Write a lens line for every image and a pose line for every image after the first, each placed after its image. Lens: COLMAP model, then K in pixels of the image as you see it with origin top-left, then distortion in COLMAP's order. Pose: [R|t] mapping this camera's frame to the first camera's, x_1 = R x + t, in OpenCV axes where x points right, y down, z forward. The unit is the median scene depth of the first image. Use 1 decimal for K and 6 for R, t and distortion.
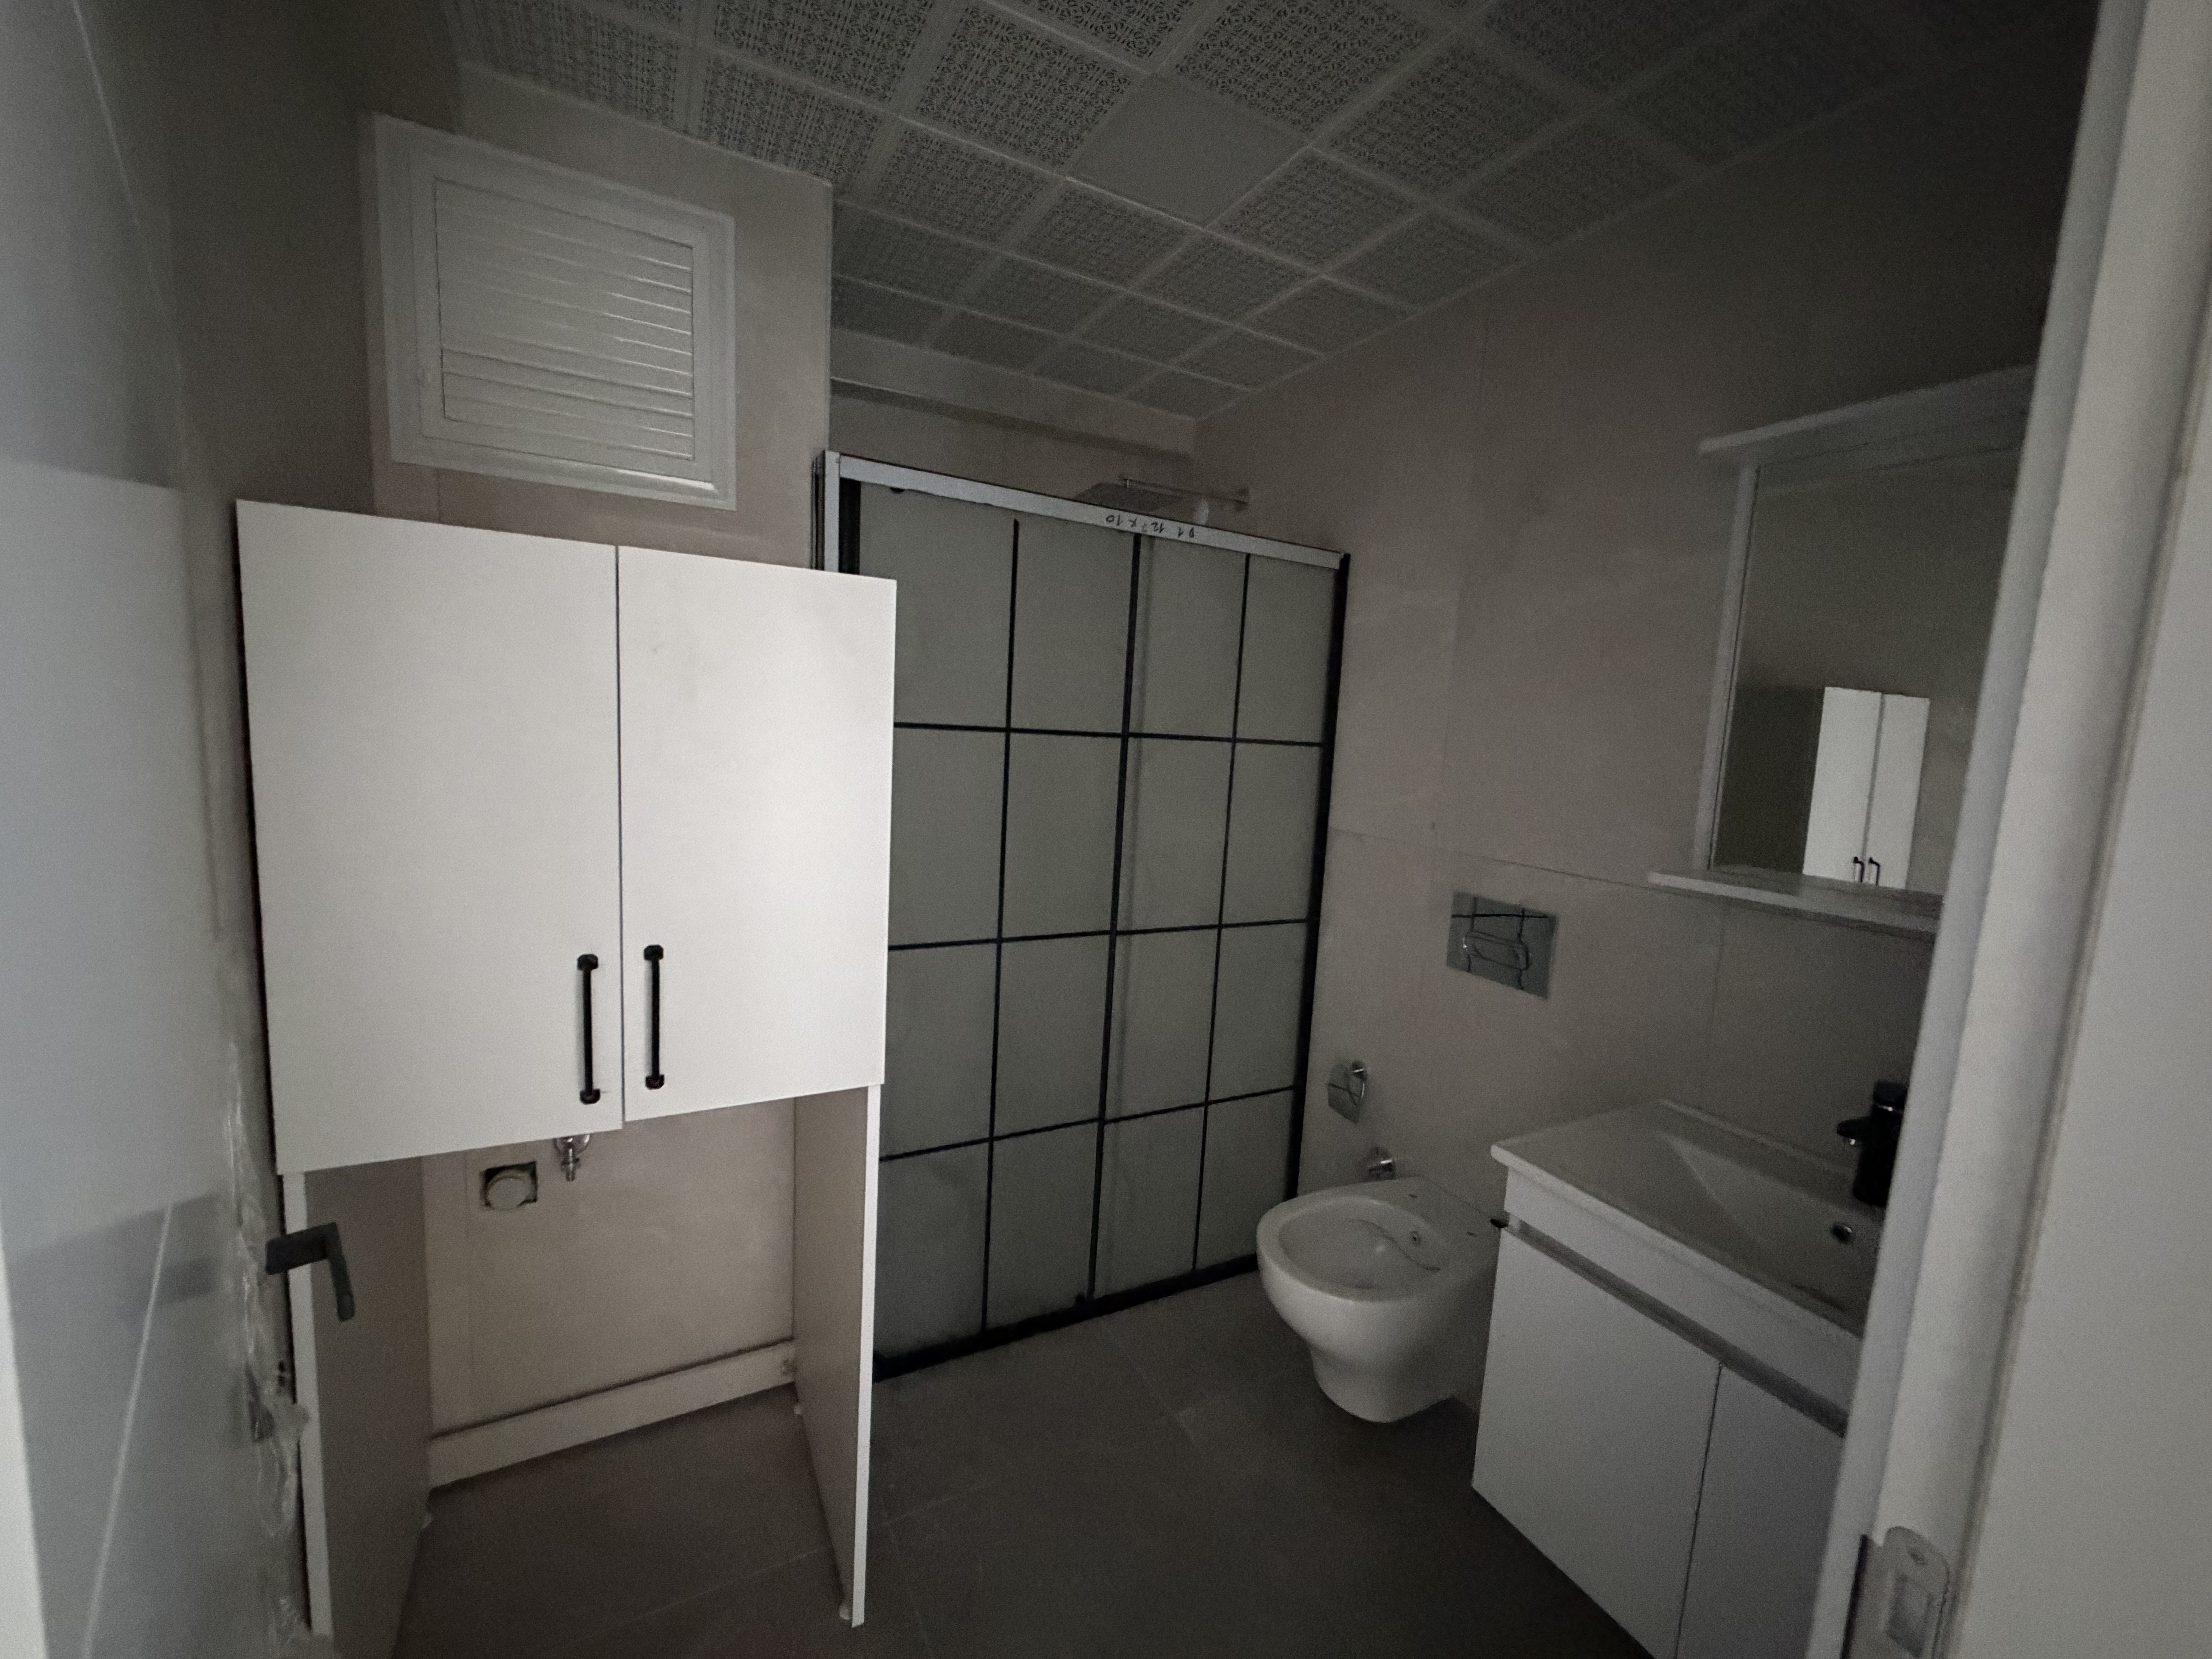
lens RADIAL K [[878.5, 0, 1098.7], [0, 878.5, 827.8], [0, 0, 1]] dist [0.002160, -0.000921]
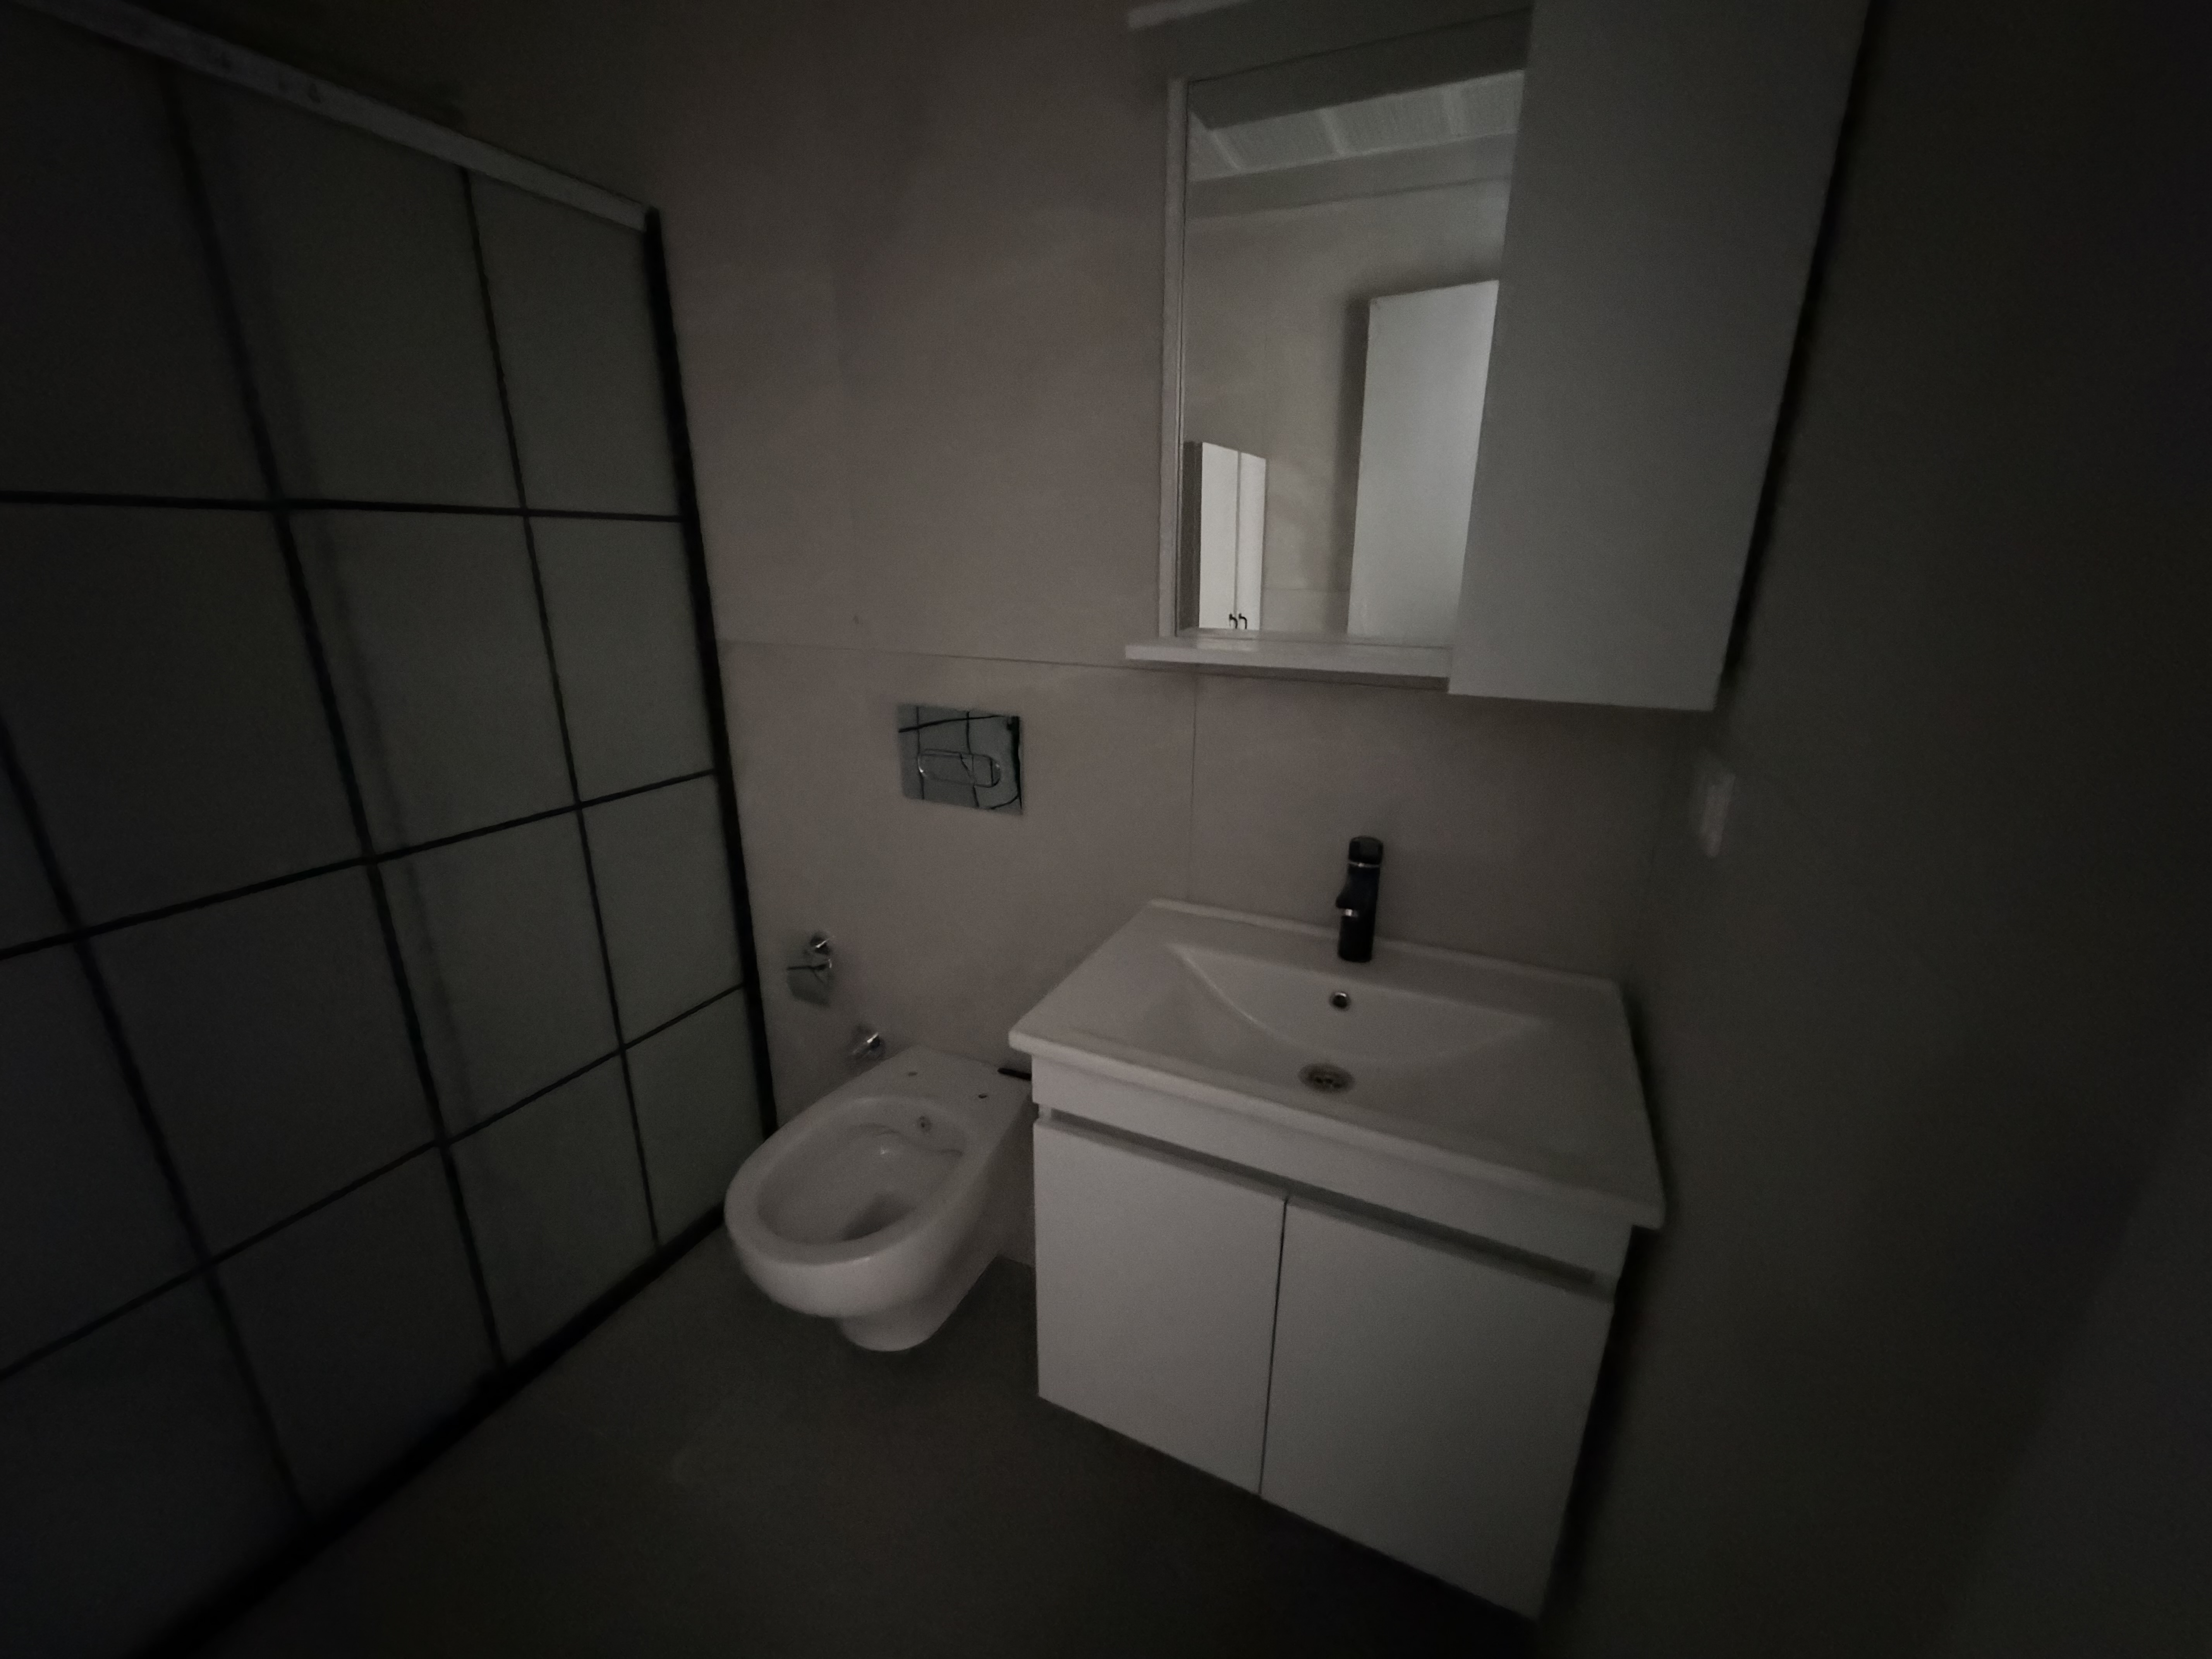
lens RADIAL K [[878.5, 0, 1099.2], [0, 878.5, 829.7], [0, 0, 1]] dist [0.002160, -0.000921]
pose [[0.798004, -0.231165, 0.556555, 0.079971], [0.110354, 0.963944, 0.242145, 0.010473], [-0.592463, -0.131815, 0.794741, 0.233583]]
